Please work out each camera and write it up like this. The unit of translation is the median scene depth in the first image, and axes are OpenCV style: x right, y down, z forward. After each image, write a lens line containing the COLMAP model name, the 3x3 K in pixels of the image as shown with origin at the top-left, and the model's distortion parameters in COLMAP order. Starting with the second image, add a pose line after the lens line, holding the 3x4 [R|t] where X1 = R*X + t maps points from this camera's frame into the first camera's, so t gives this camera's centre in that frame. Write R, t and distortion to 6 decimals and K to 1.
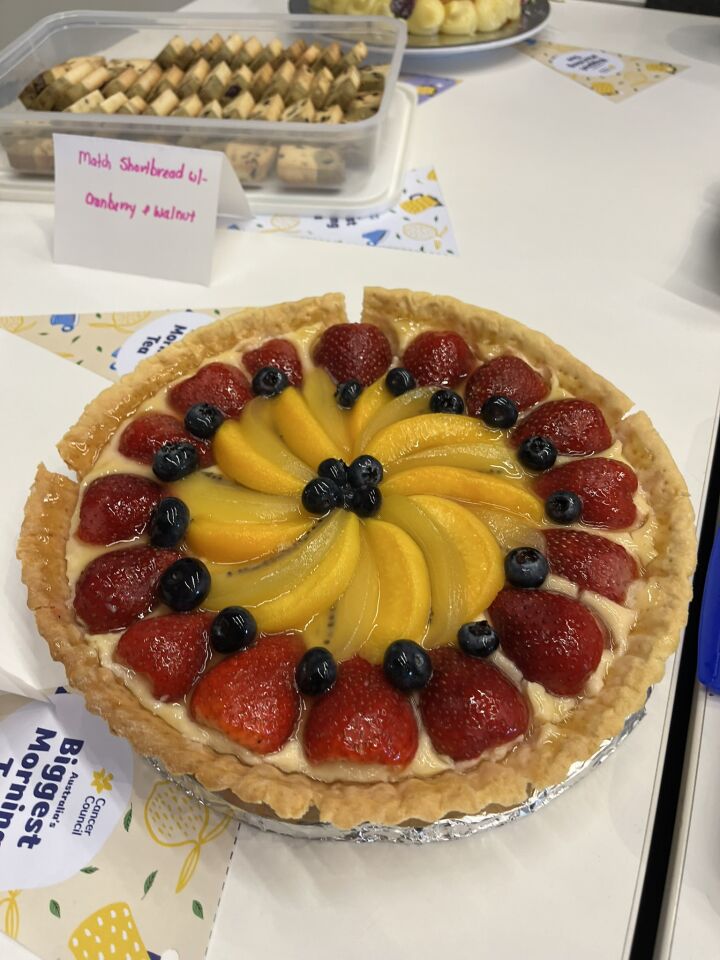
lens RADIAL K [[727.0, 0, 356.8], [0, 727.0, 486.3], [0, 0, 1]] dist [0.065757, -0.097144]
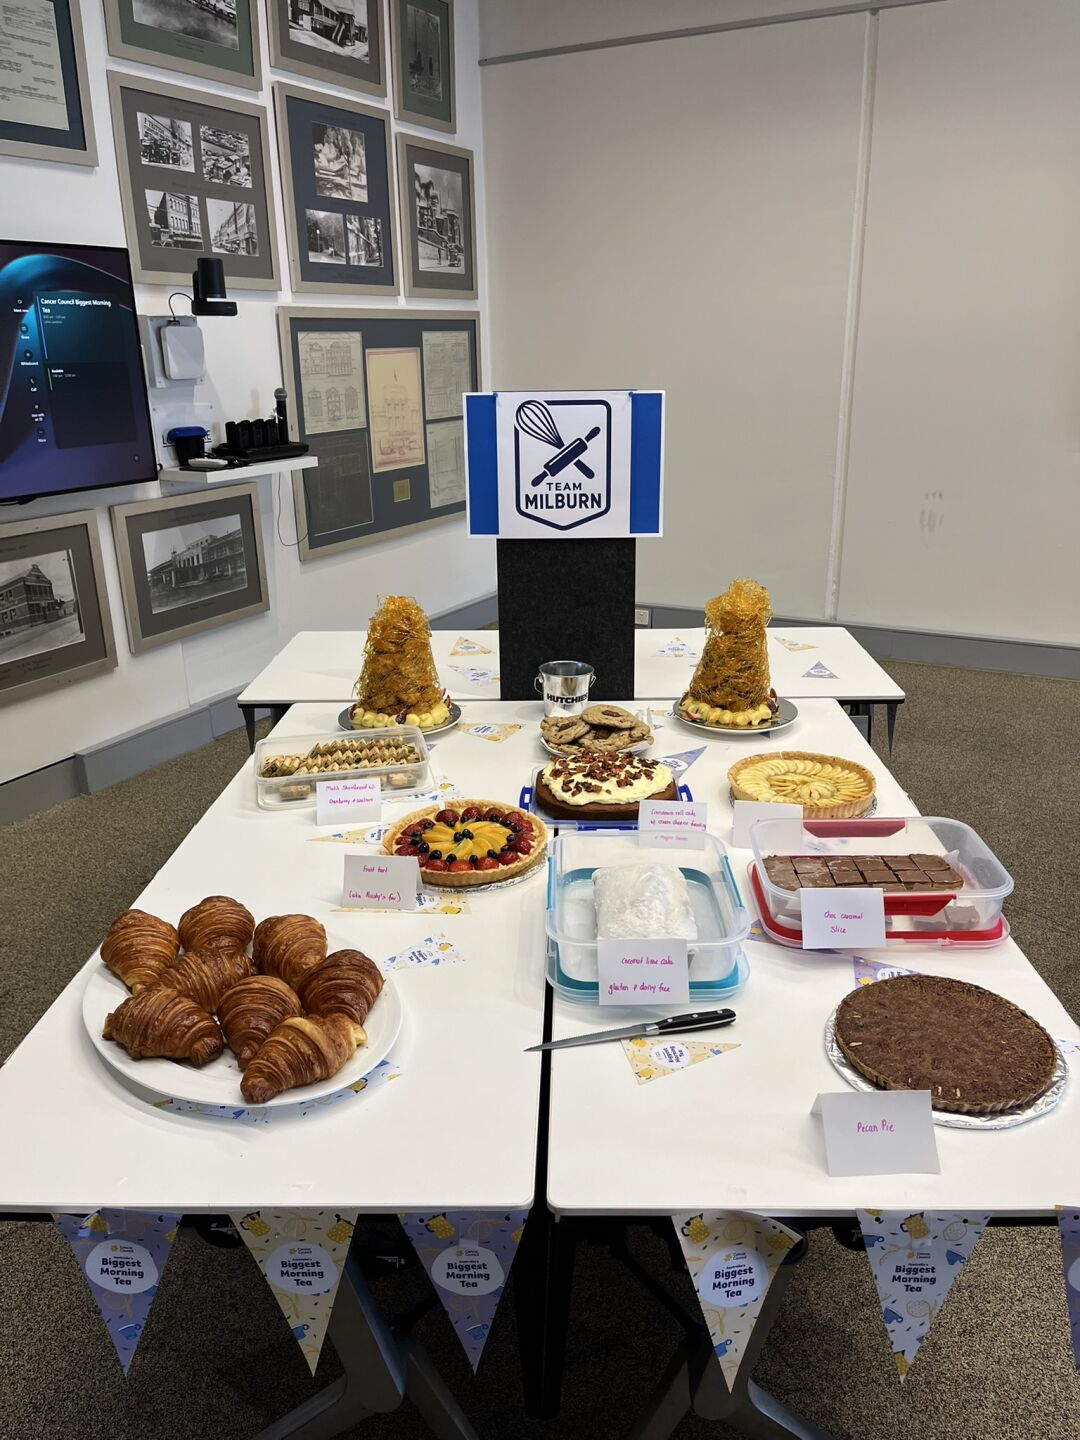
lens RADIAL K [[1086.2, 0, 556.7], [0, 1086.2, 713.1], [0, 0, 1]] dist [0.086892, -0.131943]
pose [[0.925734, -0.127161, 0.356154, -0.842681], [0.288613, 0.846127, -0.448075, 1.203192], [-0.244374, 0.517589, 0.819990, -2.323574]]
